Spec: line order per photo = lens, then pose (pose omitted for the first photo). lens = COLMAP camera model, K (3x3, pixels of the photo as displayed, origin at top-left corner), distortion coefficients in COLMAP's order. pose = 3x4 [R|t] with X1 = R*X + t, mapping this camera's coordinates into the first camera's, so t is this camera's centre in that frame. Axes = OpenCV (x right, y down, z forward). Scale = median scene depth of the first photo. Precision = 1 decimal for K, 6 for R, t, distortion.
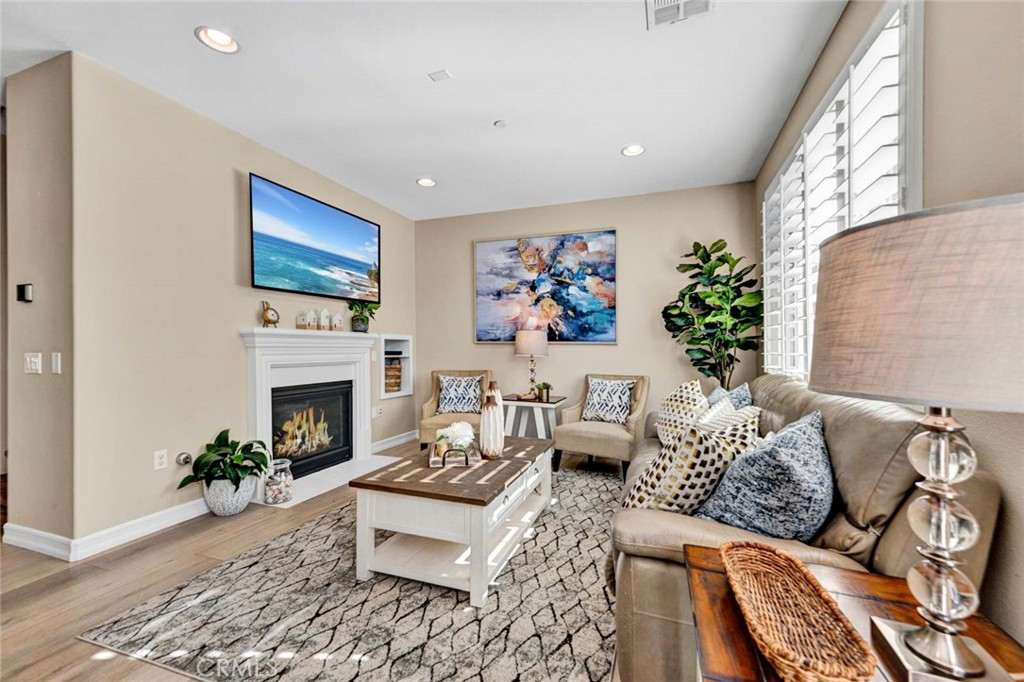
lens RADIAL K [[408.9, 0, 513.9], [0, 408.9, 352.1], [0, 0, 1]] dist [0.001794, -0.000236]
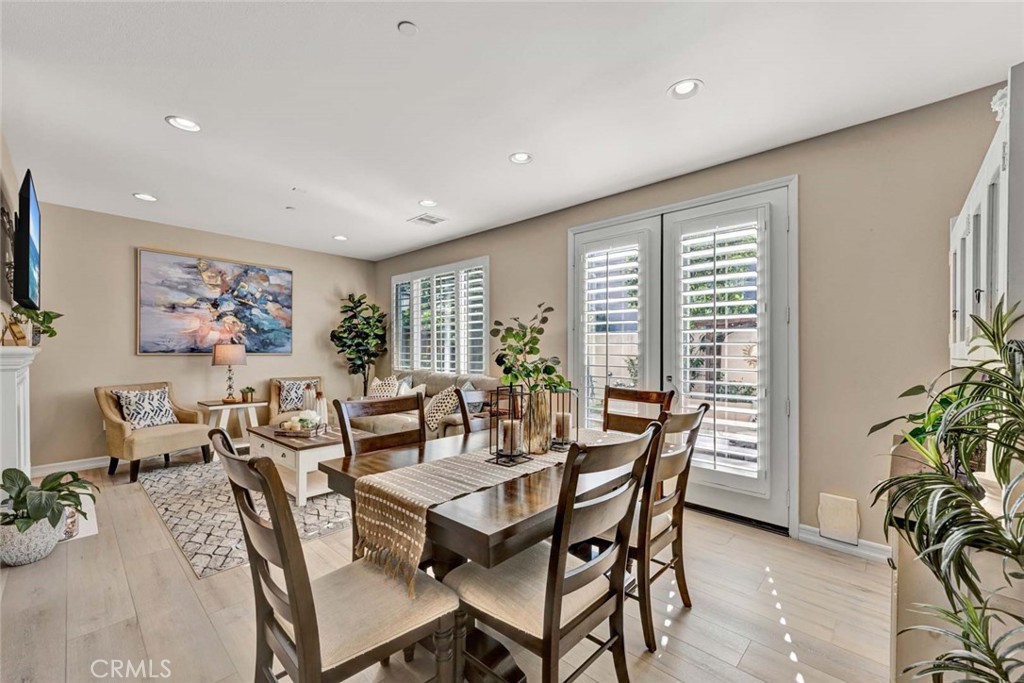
lens RADIAL K [[408.9, 0, 513.9], [0, 408.9, 352.6], [0, 0, 1]] dist [0.001794, -0.000236]
pose [[0.375319, -0.008849, 0.926854, -0.720154], [0.006890, 0.999953, 0.006757, -0.030660], [-0.926870, 0.003850, 0.375362, -0.189895]]
